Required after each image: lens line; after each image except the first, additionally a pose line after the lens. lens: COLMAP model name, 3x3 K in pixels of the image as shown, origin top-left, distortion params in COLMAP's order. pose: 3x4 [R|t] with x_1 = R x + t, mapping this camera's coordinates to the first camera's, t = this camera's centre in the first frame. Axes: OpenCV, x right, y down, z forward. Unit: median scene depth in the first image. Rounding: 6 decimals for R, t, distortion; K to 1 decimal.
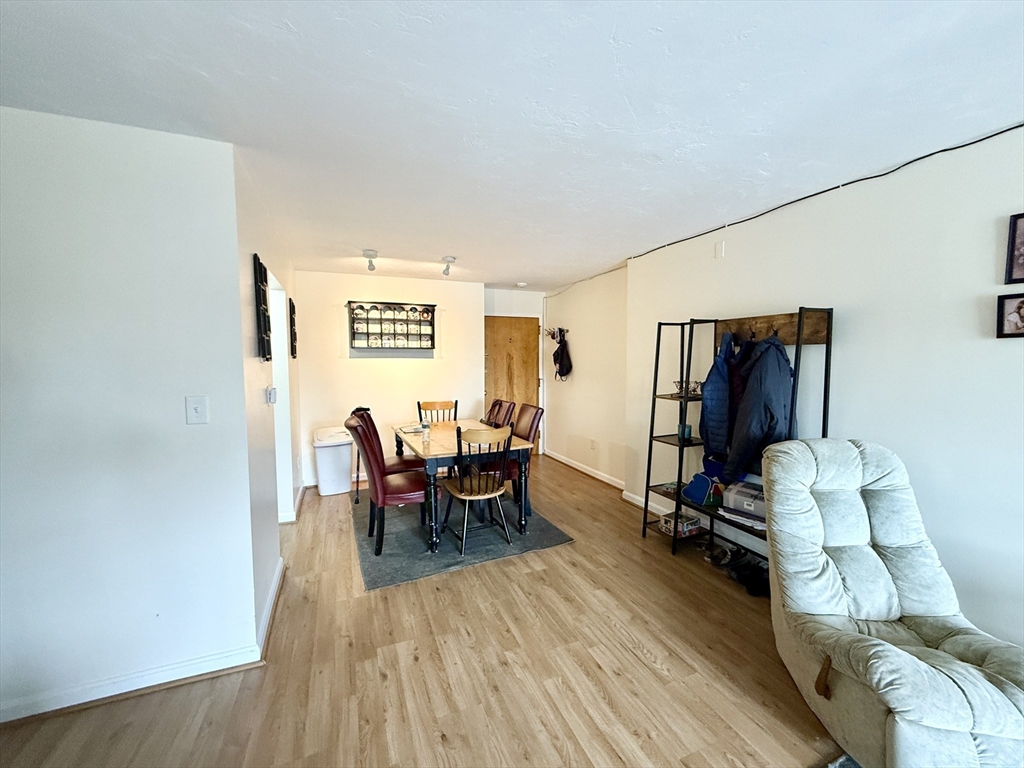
lens RADIAL K [[408.4, 0, 503.0], [0, 408.4, 384.2], [0, 0, 1]] dist [-0.000696, 0.000274]
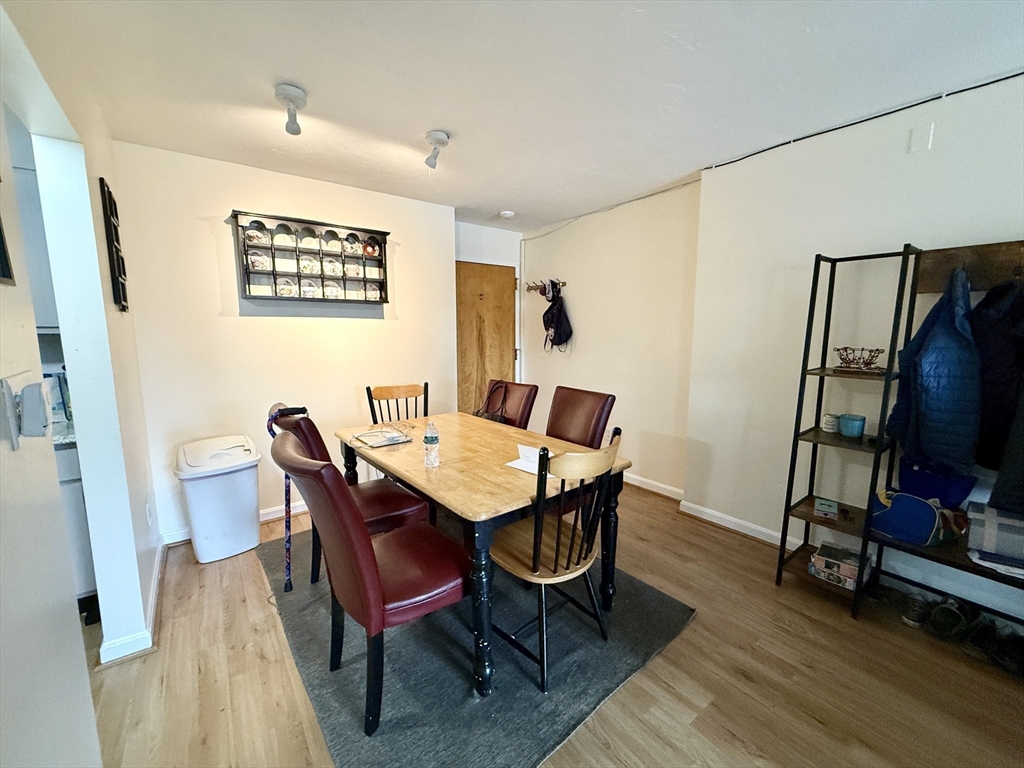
lens RADIAL K [[408.4, 0, 503.0], [0, 408.4, 384.2], [0, 0, 1]] dist [-0.000696, 0.000274]
pose [[0.965236, -0.031982, 0.259417, -0.173207], [0.014092, 0.997410, 0.070531, -0.002807], [-0.261001, -0.064424, 0.963186, 0.347887]]
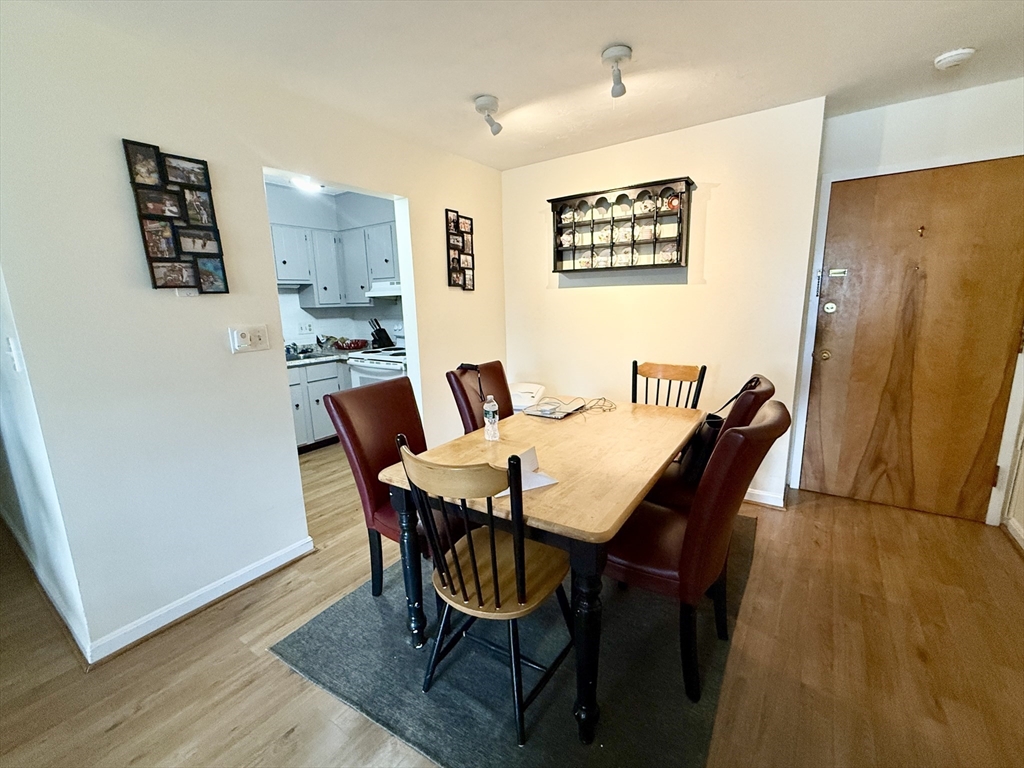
lens RADIAL K [[432.7, 0, 512.0], [0, 432.7, 384.0], [0, 0, 1]] dist [-0.001490, 0.000003]
pose [[0.554395, 0.149140, -0.818782, 0.208391], [-0.029889, 0.986746, 0.159496, -0.017974], [0.831717, -0.063951, 0.551505, 0.527460]]
